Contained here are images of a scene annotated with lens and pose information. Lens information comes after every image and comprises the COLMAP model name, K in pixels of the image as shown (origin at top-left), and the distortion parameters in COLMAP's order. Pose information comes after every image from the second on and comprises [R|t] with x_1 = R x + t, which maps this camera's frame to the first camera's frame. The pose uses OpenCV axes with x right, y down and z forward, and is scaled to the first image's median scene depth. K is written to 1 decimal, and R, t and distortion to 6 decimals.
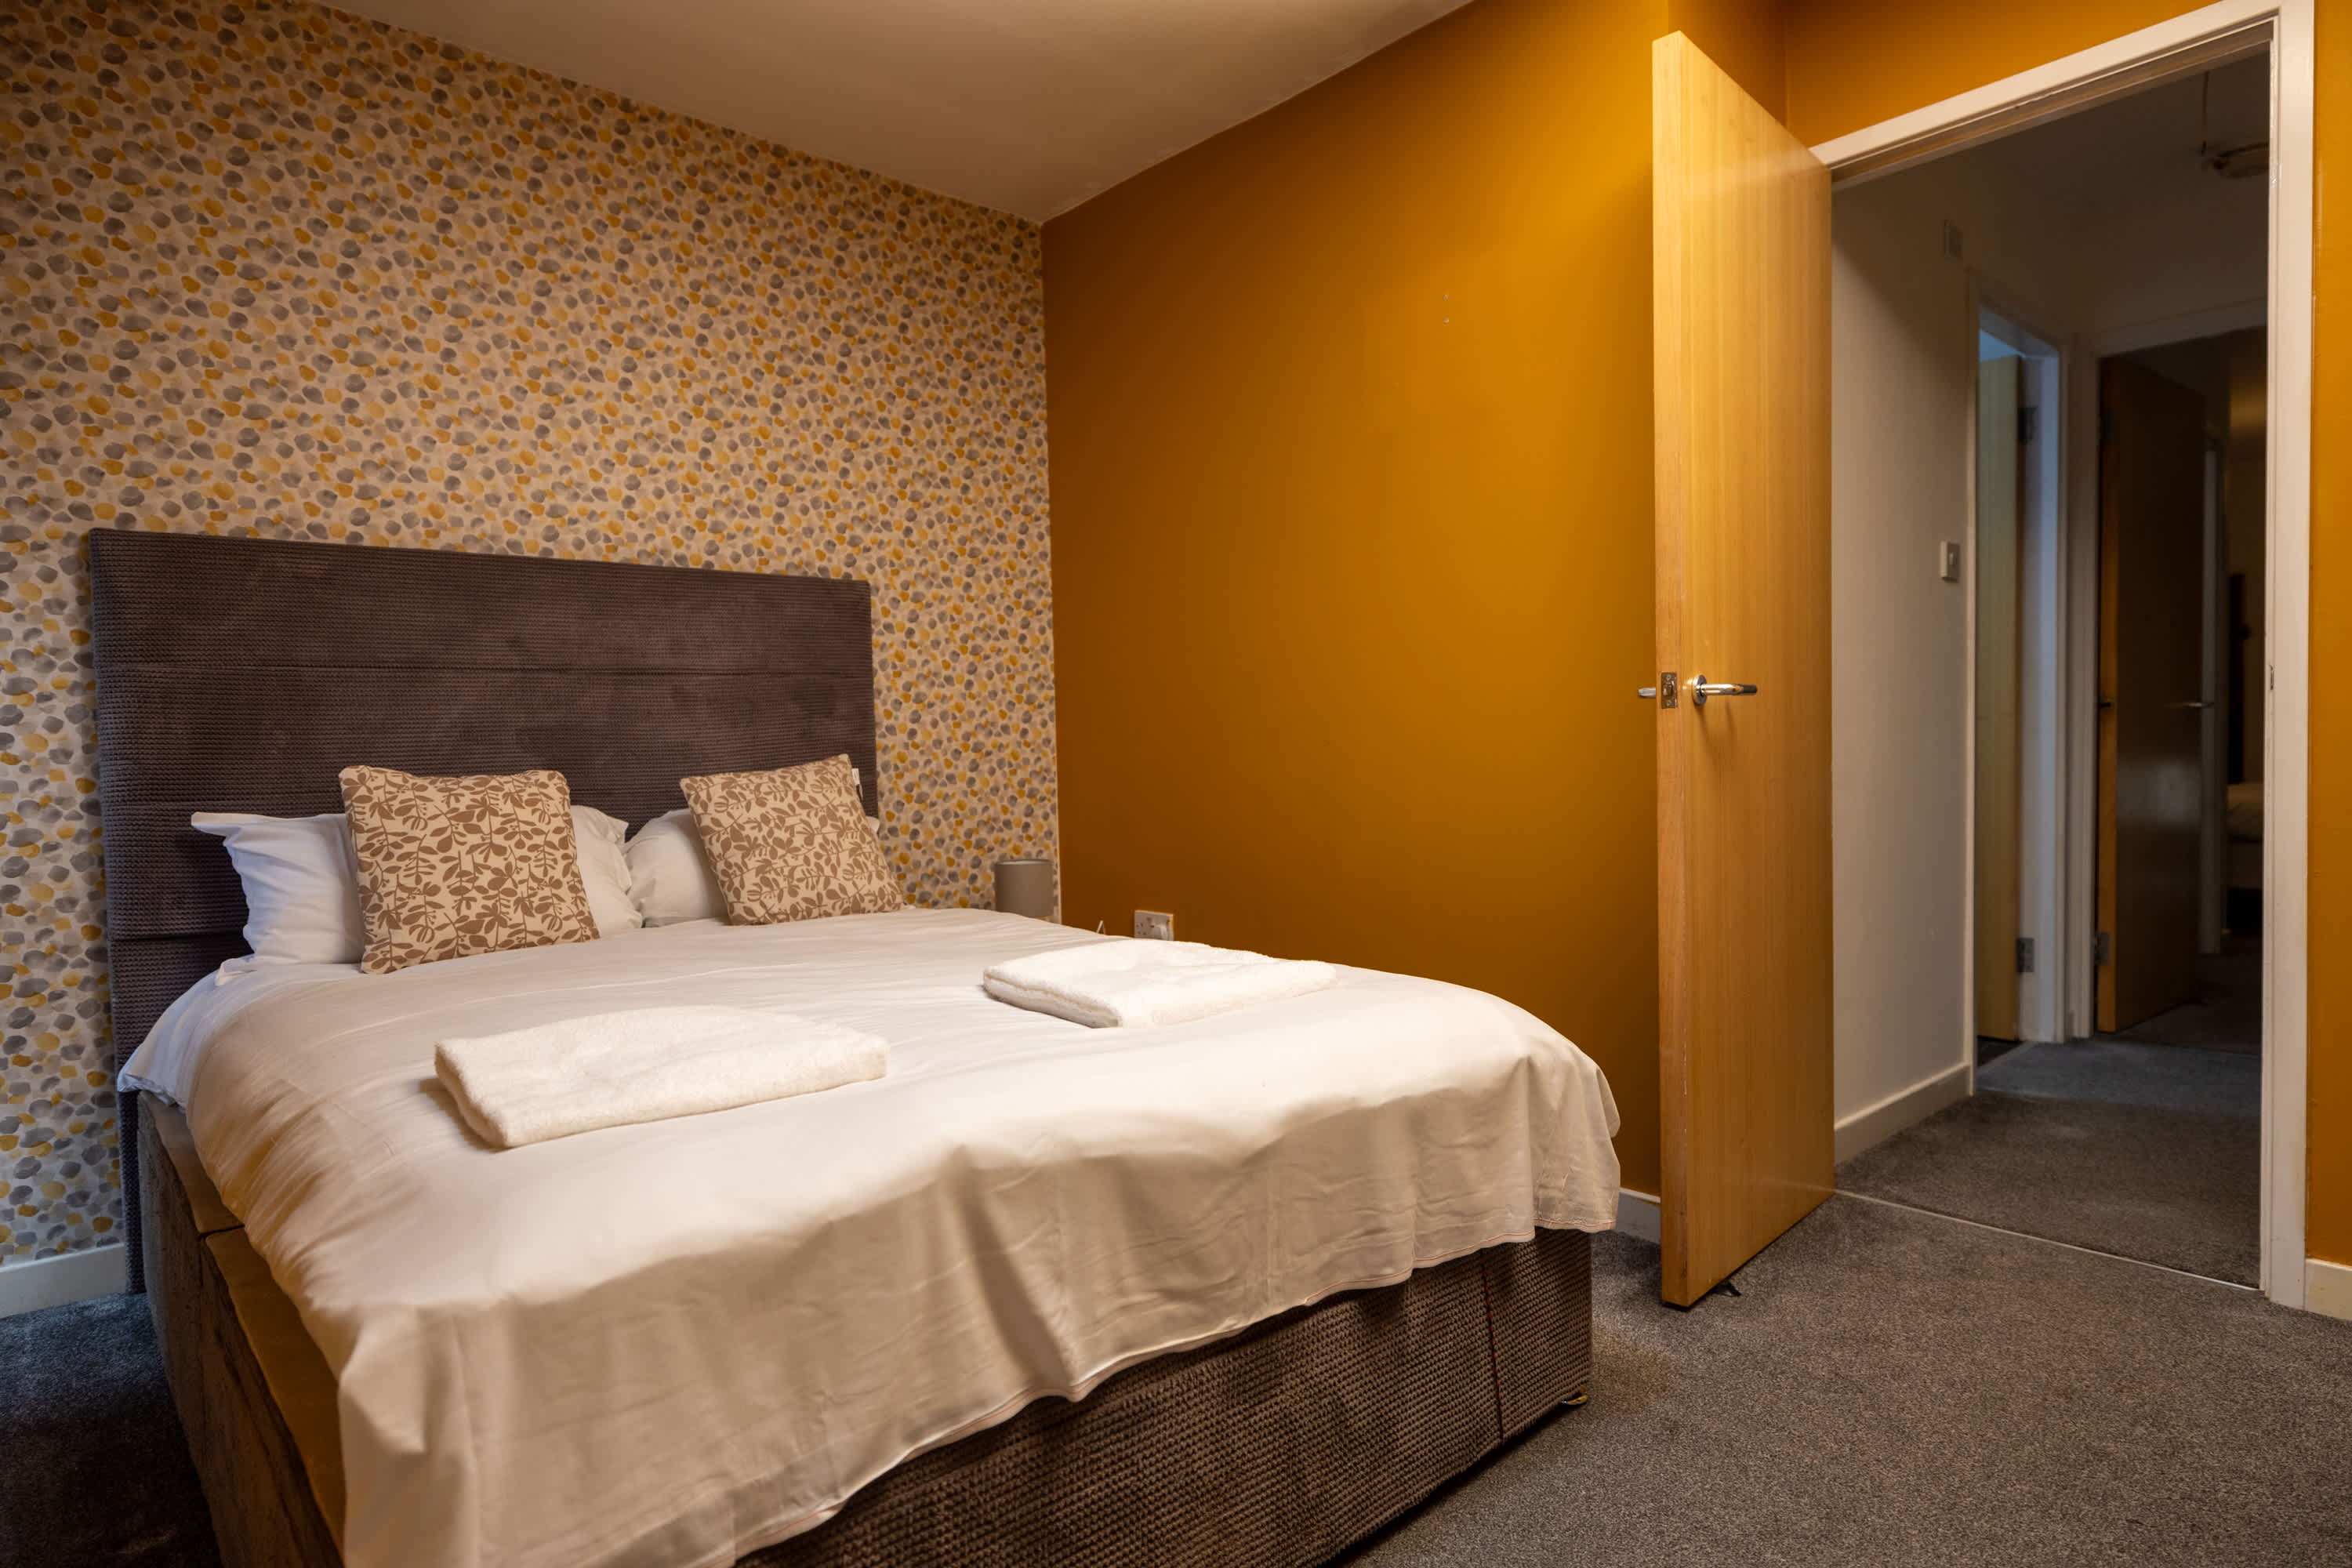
lens RADIAL K [[1338.4, 0, 1180.9], [0, 1338.4, 792.7], [0, 0, 1]] dist [-0.000419, -0.001716]
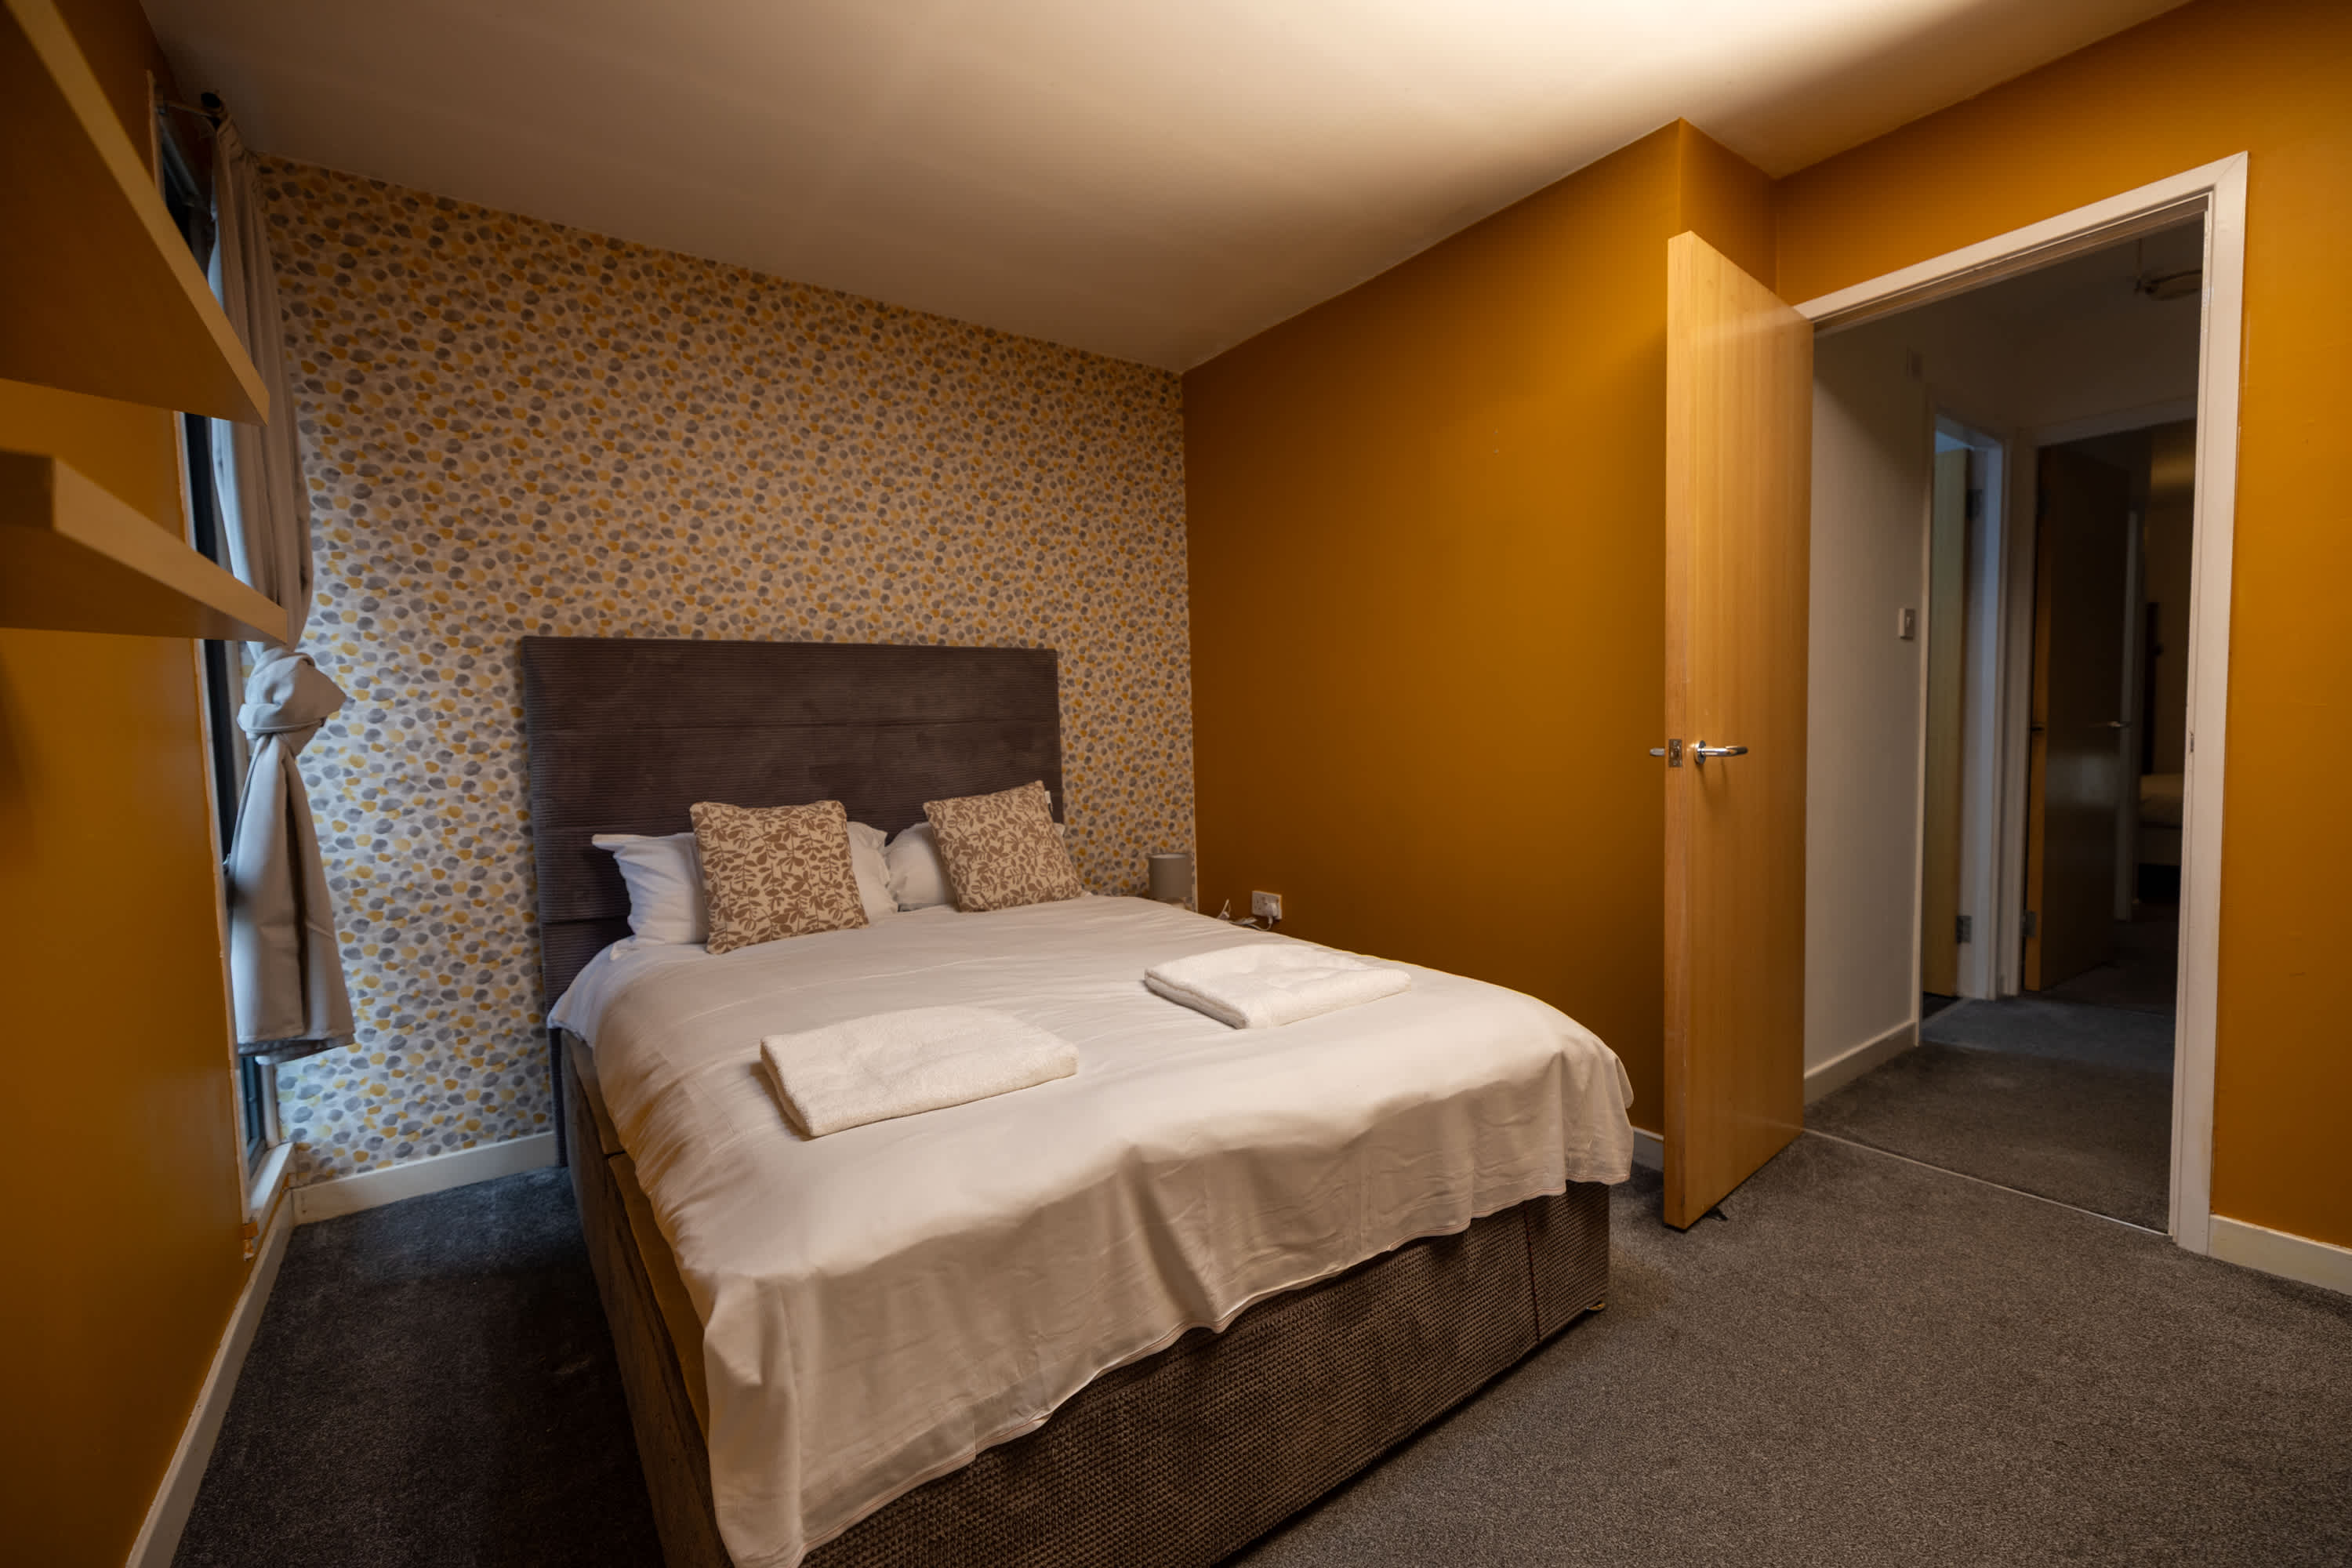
lens RADIAL K [[996.3, 0, 1182.7], [0, 996.3, 786.6], [0, 0, 1]] dist [-0.000432, -0.000935]
pose [[0.995131, 0.001000, -0.098561, -0.008464], [0.001673, 0.999633, 0.027032, -0.064069], [0.098552, -0.027065, 0.994764, 0.006647]]
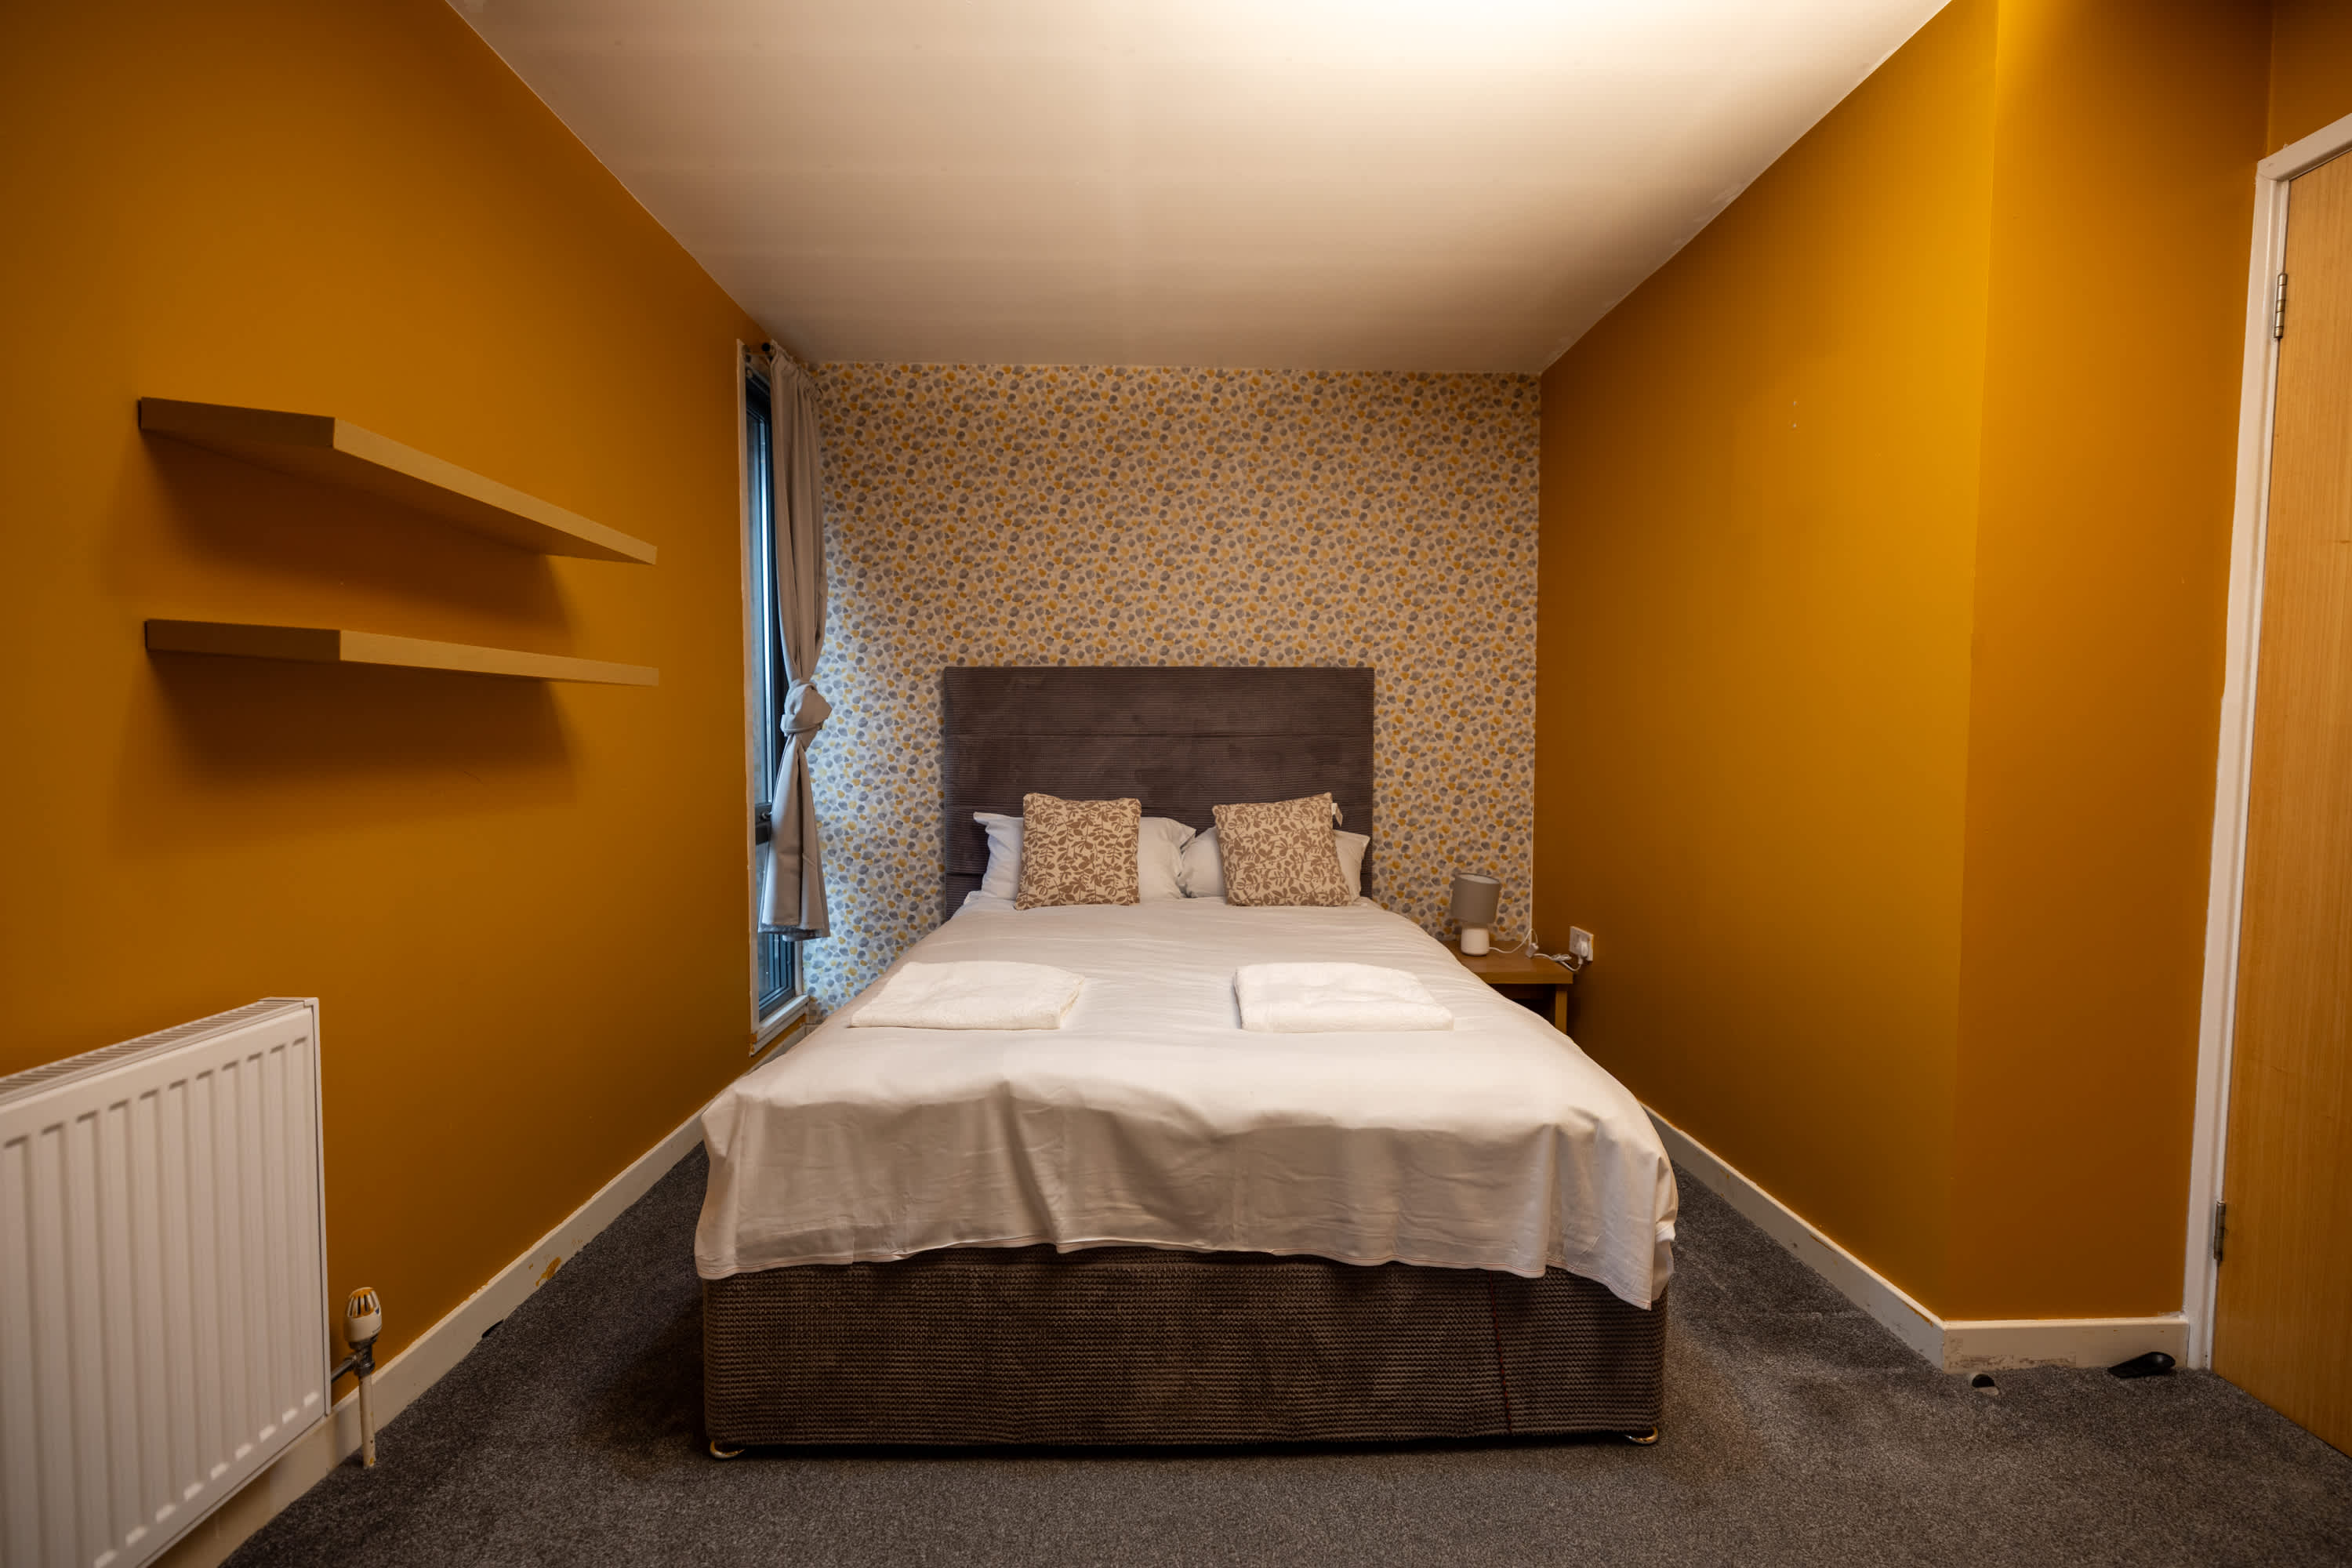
lens RADIAL K [[996.3, 0, 1160.7], [0, 996.3, 791.3], [0, 0, 1]] dist [-0.000432, -0.000935]
pose [[0.755147, 0.058187, -0.652968, 0.405048], [-0.042369, 0.998303, 0.039961, -0.084335], [0.654185, -0.002510, 0.756331, 0.084649]]
